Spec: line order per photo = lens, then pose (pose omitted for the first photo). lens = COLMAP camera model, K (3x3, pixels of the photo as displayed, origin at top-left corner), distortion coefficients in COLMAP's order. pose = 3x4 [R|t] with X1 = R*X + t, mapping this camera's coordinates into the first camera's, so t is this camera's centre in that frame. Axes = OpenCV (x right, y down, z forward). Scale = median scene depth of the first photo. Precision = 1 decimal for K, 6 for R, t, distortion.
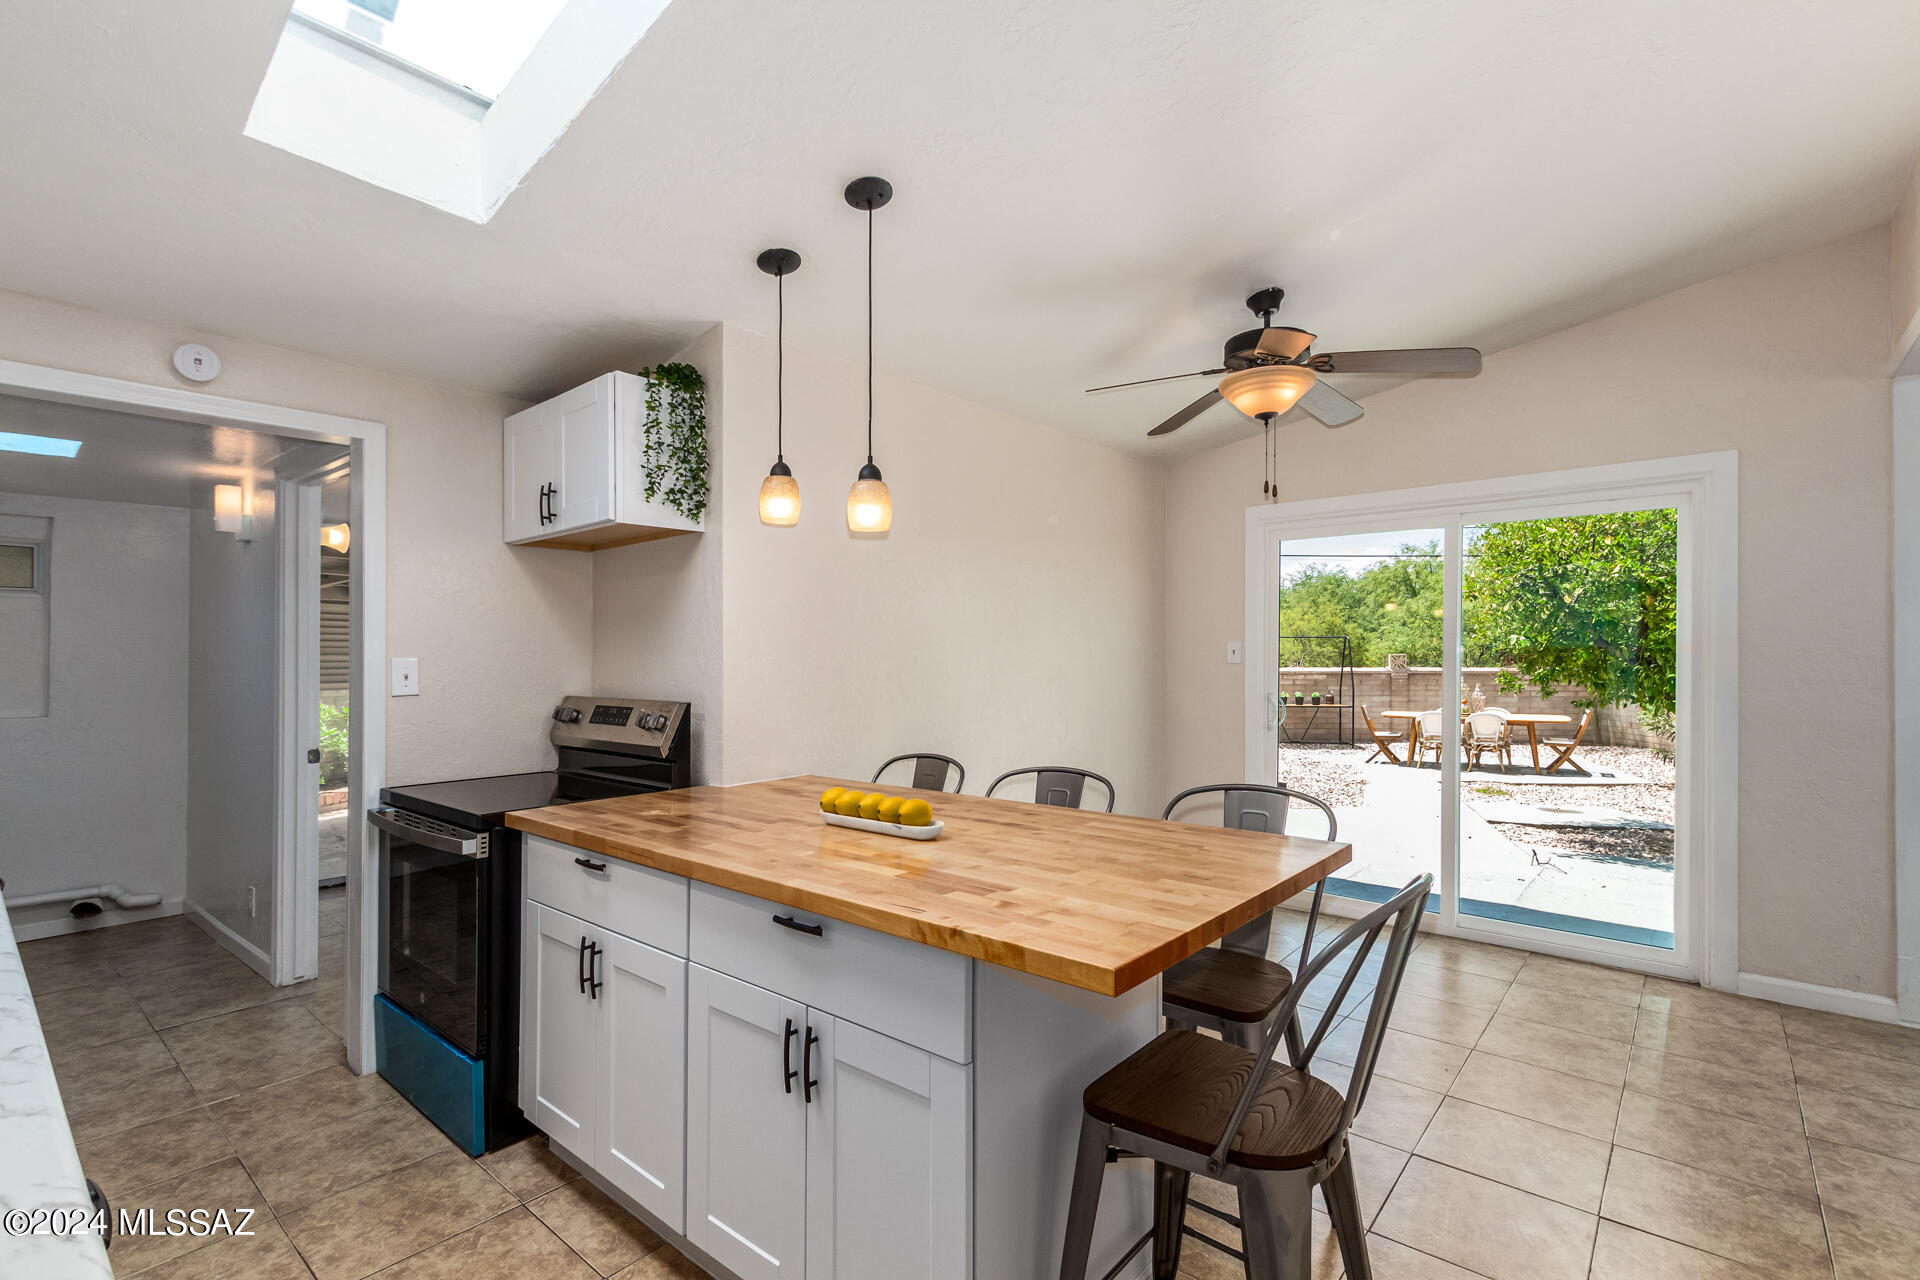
lens RADIAL K [[869.4, 0, 953.8], [0, 869.4, 659.2], [0, 0, 1]] dist [0.012946, -0.007895]
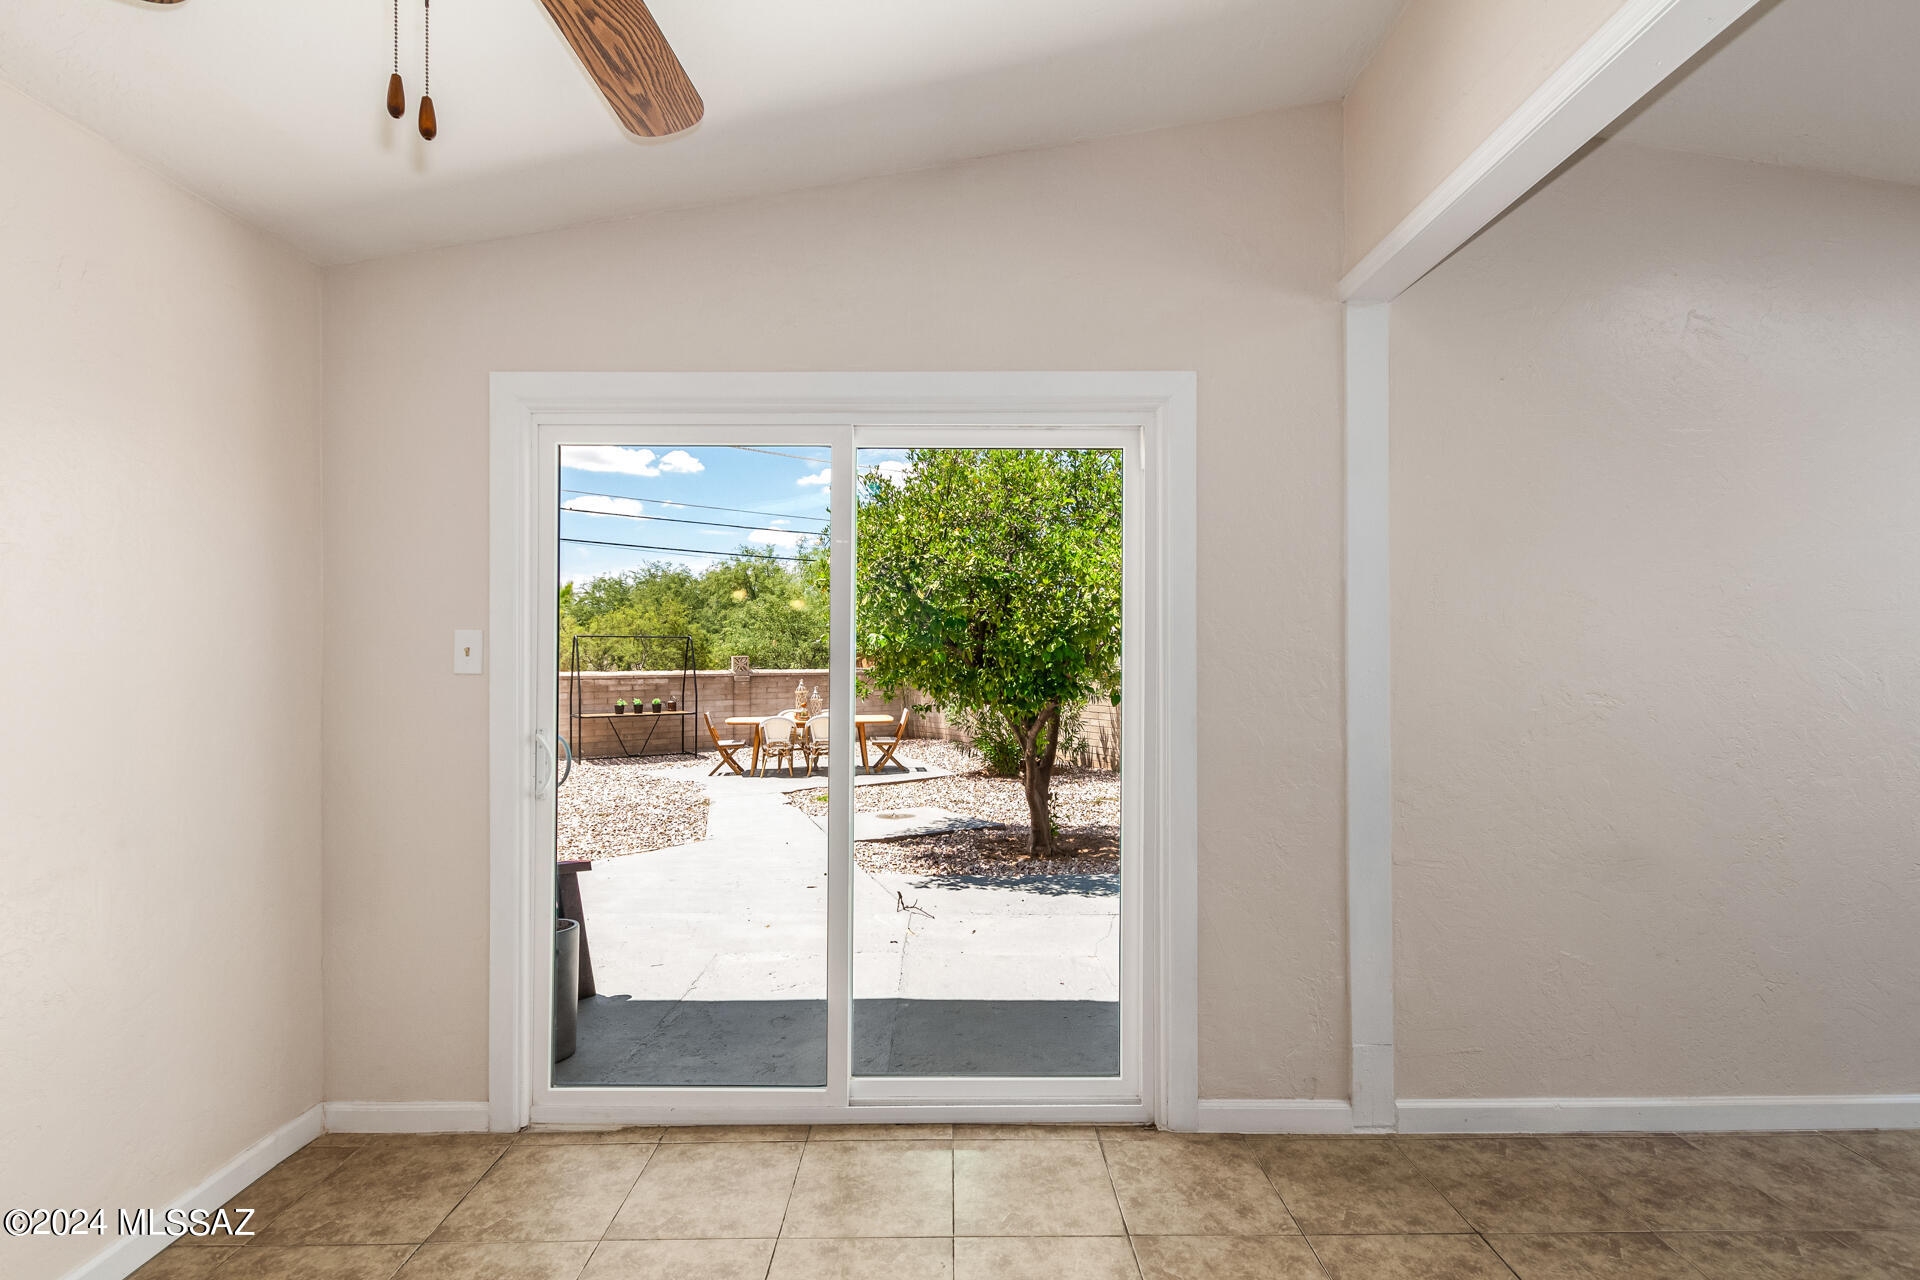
lens RADIAL K [[869.4, 0, 953.8], [0, 869.4, 659.2], [0, 0, 1]] dist [0.012946, -0.007895]
pose [[0.754475, -0.001438, 0.656327, 0.075072], [0.002694, 0.999996, -0.000906, -0.000943], [-0.656323, 0.002452, 0.754476, 0.159072]]
